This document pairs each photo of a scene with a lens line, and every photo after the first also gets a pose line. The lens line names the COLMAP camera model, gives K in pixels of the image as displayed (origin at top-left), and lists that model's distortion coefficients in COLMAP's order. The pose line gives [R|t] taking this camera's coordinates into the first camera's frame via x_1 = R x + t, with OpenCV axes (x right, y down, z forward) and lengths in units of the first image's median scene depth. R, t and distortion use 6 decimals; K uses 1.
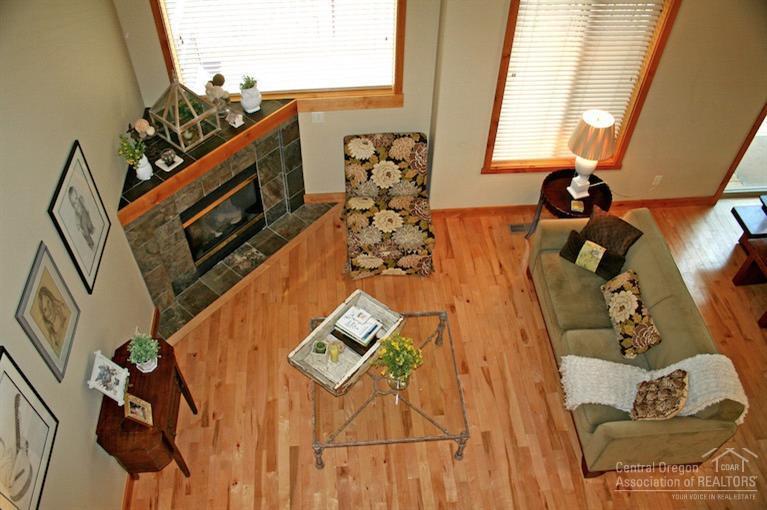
lens RADIAL K [[641.5, 0, 381.5], [0, 641.5, 256.5], [0, 0, 1]] dist [-0.089045, 0.006632]
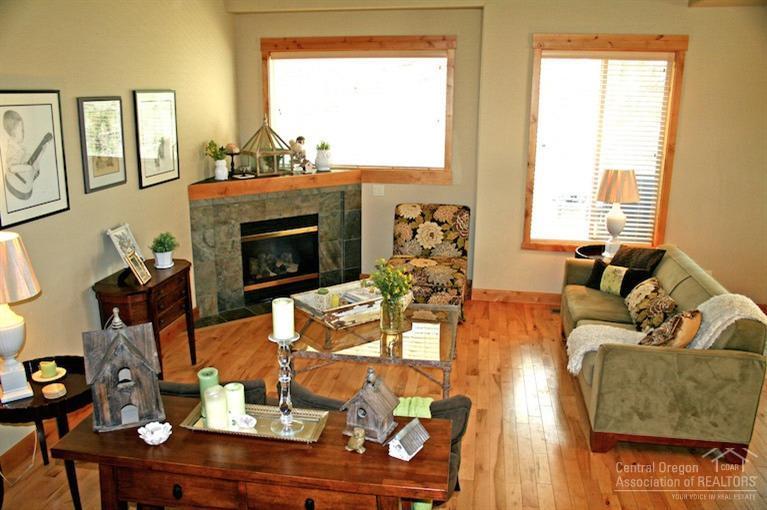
lens RADIAL K [[641.5, 0, 386.0], [0, 641.5, 254.2], [0, 0, 1]] dist [-0.089045, 0.006632]
pose [[0.971315, 0.055881, -0.231138, 0.192237], [-0.175599, 0.823989, -0.538710, 0.508466], [0.160352, 0.563844, 0.810165, 0.119194]]
